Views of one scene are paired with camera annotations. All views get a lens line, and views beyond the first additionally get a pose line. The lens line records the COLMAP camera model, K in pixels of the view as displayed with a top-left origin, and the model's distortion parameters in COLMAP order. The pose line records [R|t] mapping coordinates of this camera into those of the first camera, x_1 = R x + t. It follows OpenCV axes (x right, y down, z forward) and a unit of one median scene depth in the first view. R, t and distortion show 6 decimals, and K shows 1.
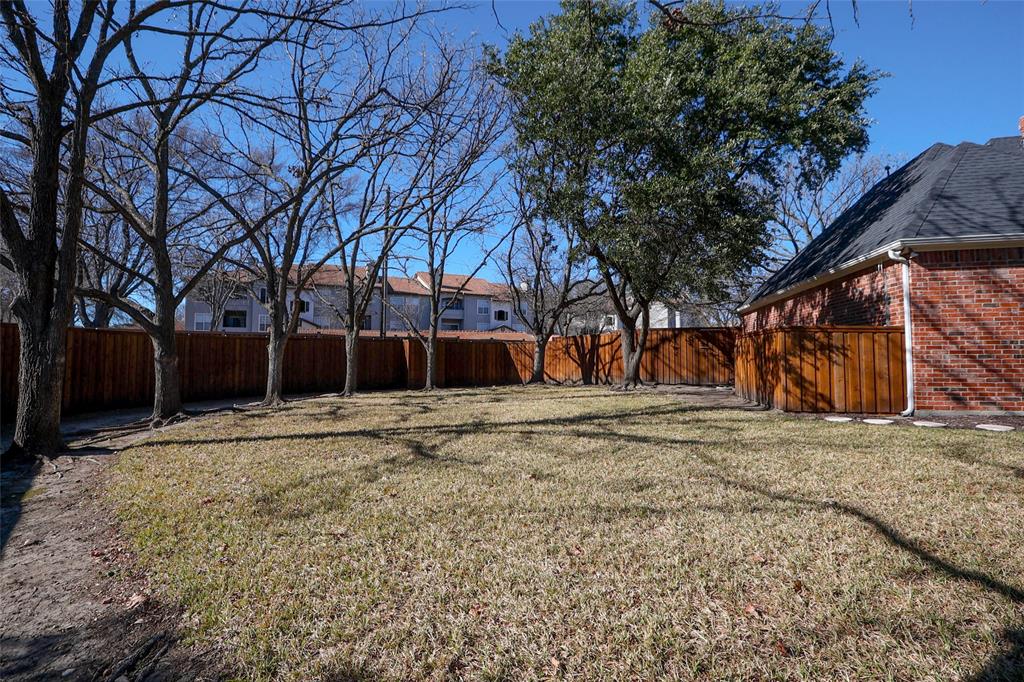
lens RADIAL K [[464.8, 0, 512.3], [0, 464.8, 330.9], [0, 0, 1]] dist [-0.013673, -0.000186]
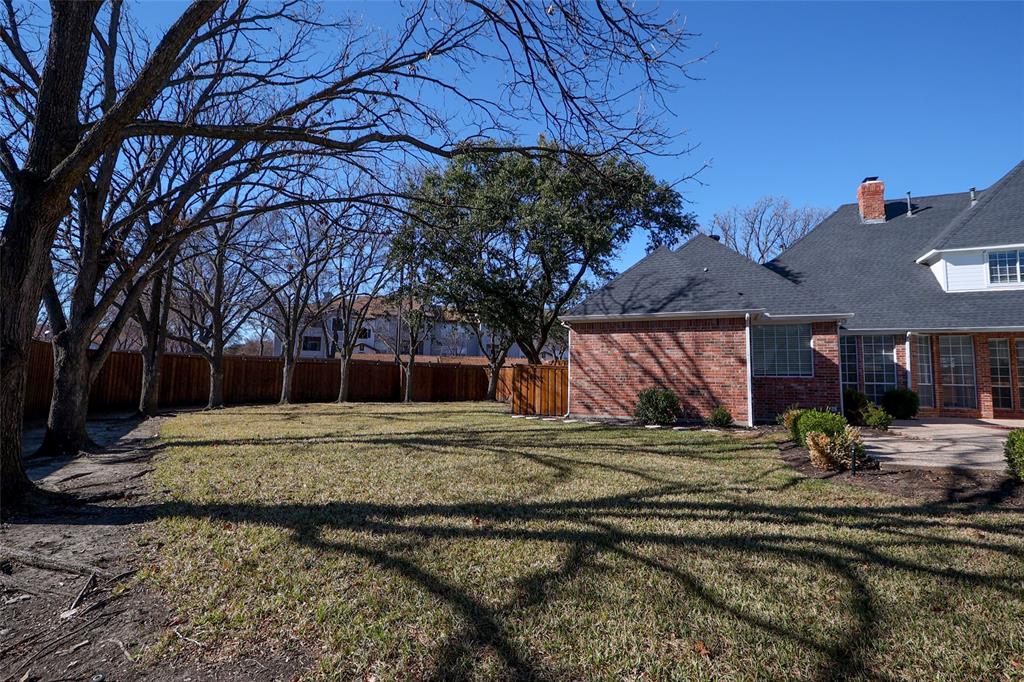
lens RADIAL K [[481.7, 0, 512.6], [0, 481.7, 335.0], [0, 0, 1]] dist [-0.010514, 0.000219]
pose [[0.981213, 0.006238, -0.192829, 0.841164], [-0.013854, 0.999175, -0.038177, -0.045338], [0.192431, 0.040132, 0.980489, -0.701762]]
